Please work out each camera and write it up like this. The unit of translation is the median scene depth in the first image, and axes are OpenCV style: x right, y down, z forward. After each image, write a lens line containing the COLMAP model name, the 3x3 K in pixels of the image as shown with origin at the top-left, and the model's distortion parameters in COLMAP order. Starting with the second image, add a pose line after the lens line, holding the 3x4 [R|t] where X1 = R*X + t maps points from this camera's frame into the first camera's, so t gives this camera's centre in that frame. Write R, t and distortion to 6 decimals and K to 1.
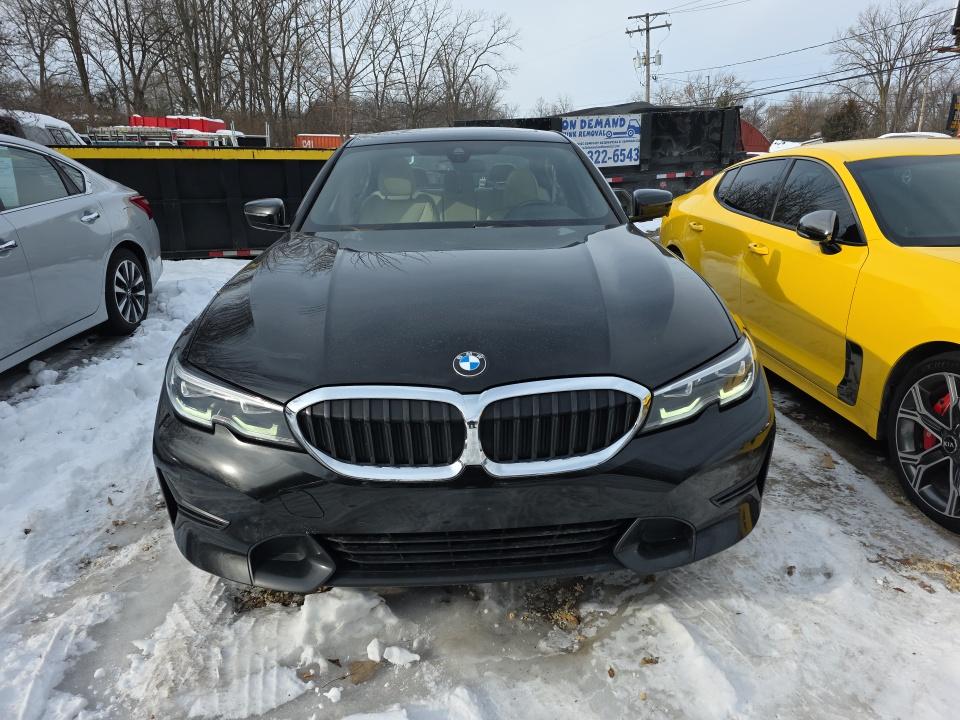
lens RADIAL K [[640.4, 0, 481.7], [0, 640.4, 361.3], [0, 0, 1]] dist [0.026454, -0.017283]
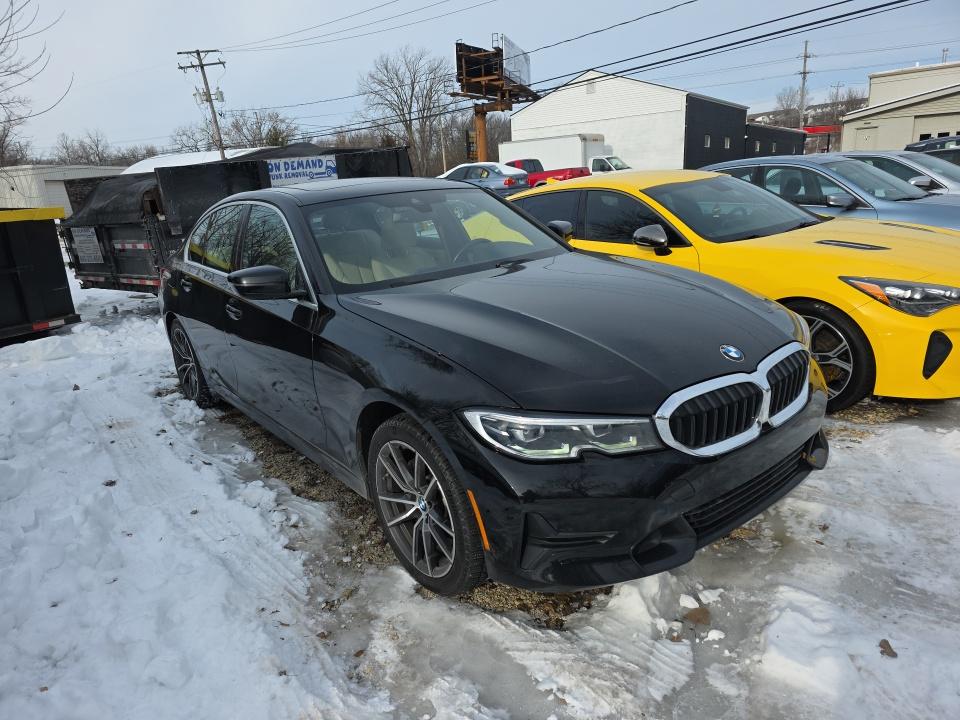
lens RADIAL K [[640.4, 0, 479.1], [0, 640.4, 359.8], [0, 0, 1]] dist [0.026454, -0.017283]
pose [[0.815815, -0.201772, 0.541973, -0.583024], [0.228683, 0.973332, 0.018133, -0.063033], [-0.531178, 0.109147, 0.840200, 0.069280]]
